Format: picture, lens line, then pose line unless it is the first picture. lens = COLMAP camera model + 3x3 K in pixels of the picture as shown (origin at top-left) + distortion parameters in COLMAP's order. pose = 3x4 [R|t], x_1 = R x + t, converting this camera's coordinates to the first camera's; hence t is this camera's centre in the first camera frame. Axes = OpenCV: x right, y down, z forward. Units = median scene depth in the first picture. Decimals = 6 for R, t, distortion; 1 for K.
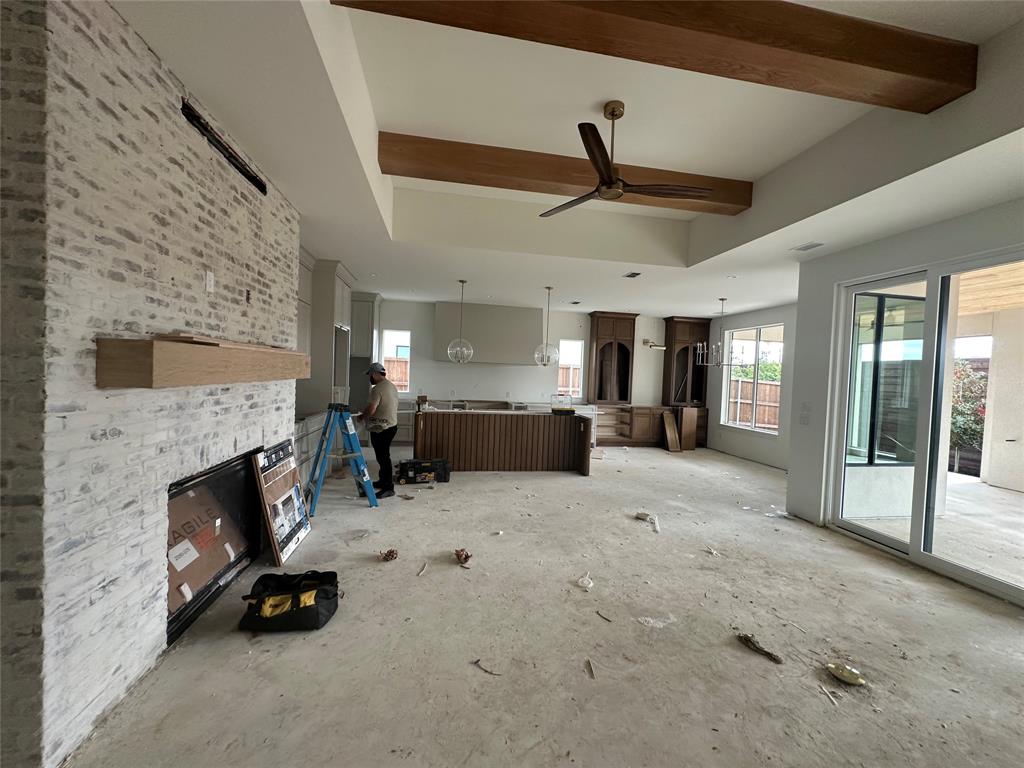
lens RADIAL K [[407.6, 0, 514.1], [0, 407.6, 384.9], [0, 0, 1]] dist [-0.002812, 0.001226]
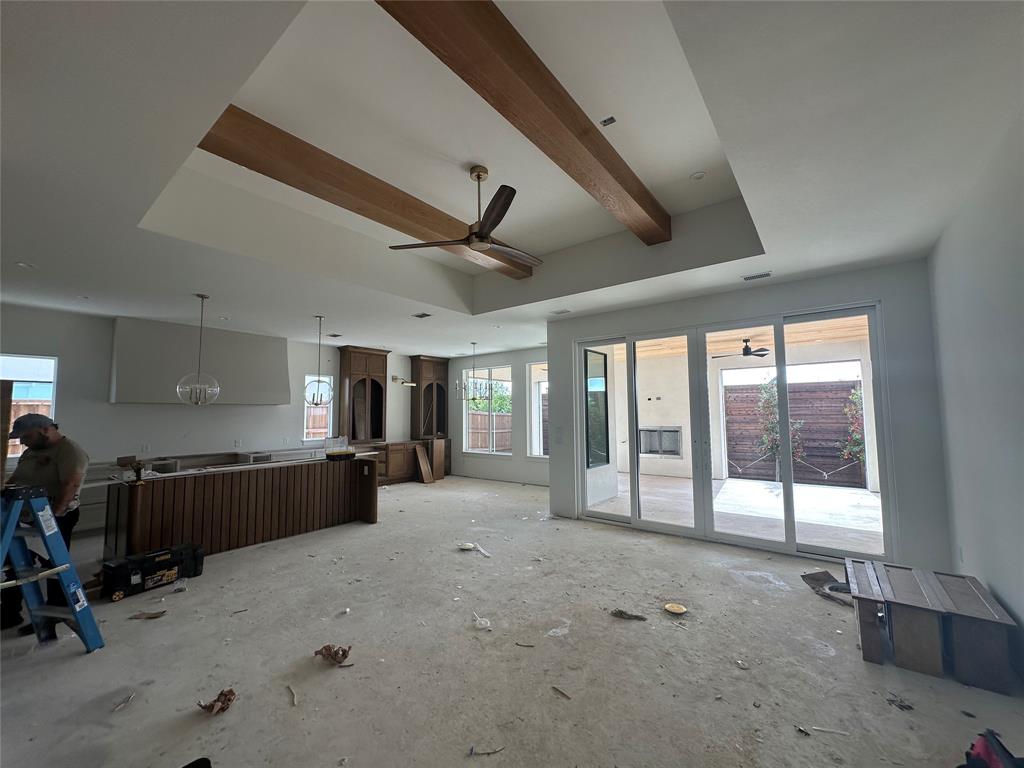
lens RADIAL K [[407.6, 0, 513.3], [0, 407.6, 383.6], [0, 0, 1]] dist [-0.002812, 0.001226]
pose [[0.742546, 0.001738, 0.669793, -0.366870], [0.058092, 0.996061, -0.066986, -0.020609], [-0.667271, 0.088650, 0.739521, 0.141062]]
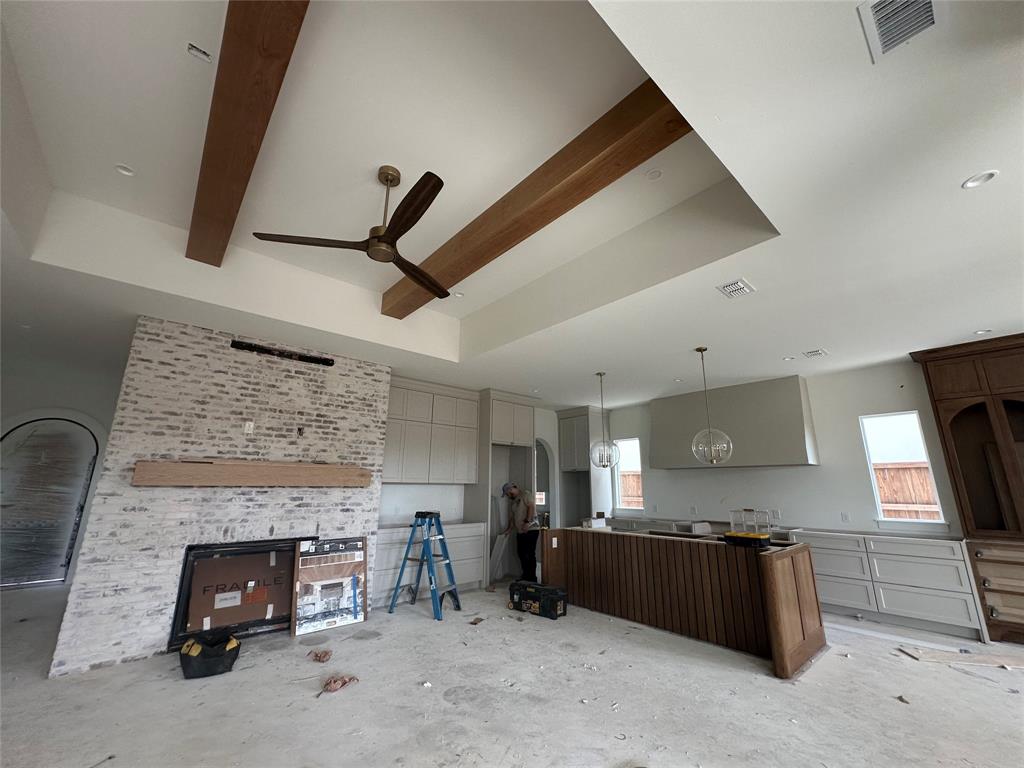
lens RADIAL K [[407.6, 0, 513.5], [0, 407.6, 385.6], [0, 0, 1]] dist [-0.002812, 0.001226]
pose [[0.516010, -0.243288, -0.821306, 0.894623], [-0.009819, 0.957075, -0.289675, 0.047794], [0.856526, 0.157539, 0.491472, 0.735756]]
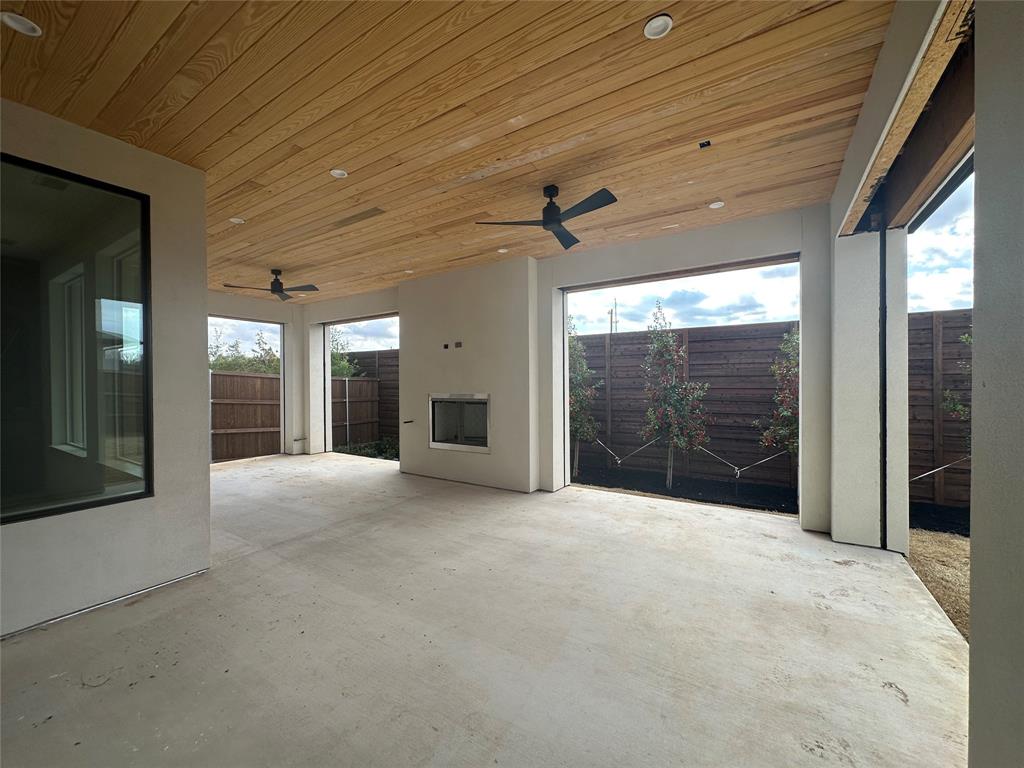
lens RADIAL K [[407.6, 0, 513.3], [0, 407.6, 383.6], [0, 0, 1]] dist [-0.002812, 0.001226]
pose [[0.676940, -0.050213, 0.734324, 1.329767], [0.057150, 0.998244, 0.015576, 0.094116], [-0.733816, 0.031422, 0.678621, 0.359459]]
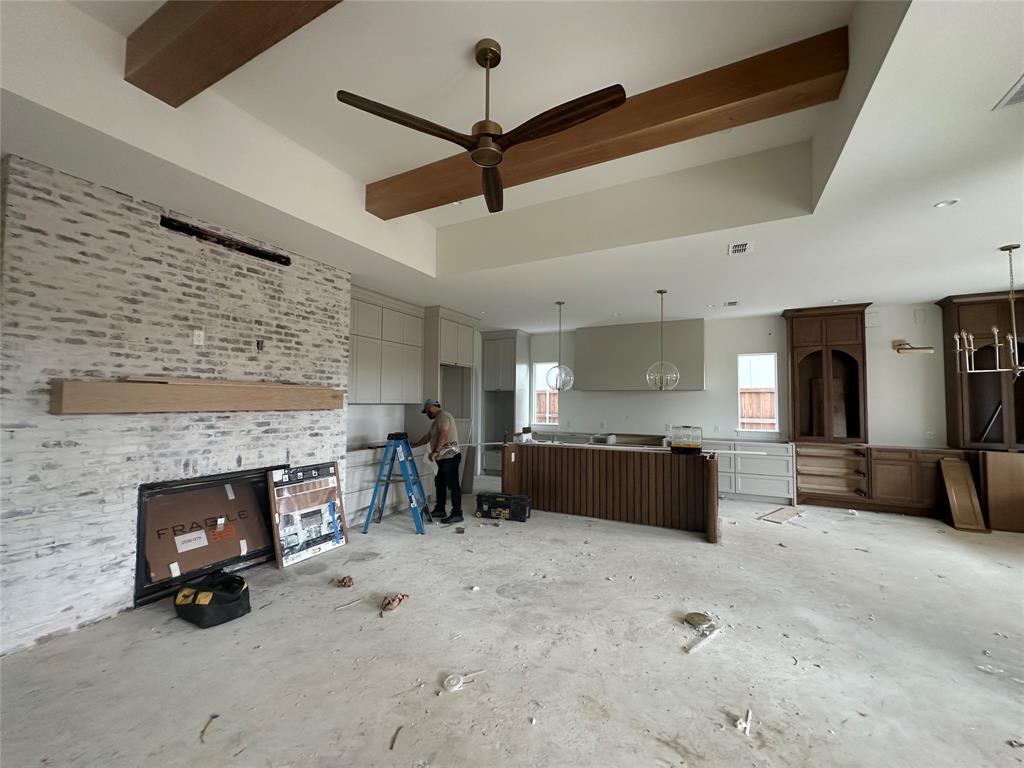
lens RADIAL K [[407.6, 0, 513.6], [0, 407.6, 385.1], [0, 0, 1]] dist [-0.002812, 0.001226]
pose [[0.792853, -0.059485, -0.606503, 0.614899], [0.006817, 0.996028, -0.088777, 0.022587], [0.609375, 0.066253, 0.790109, 0.390426]]
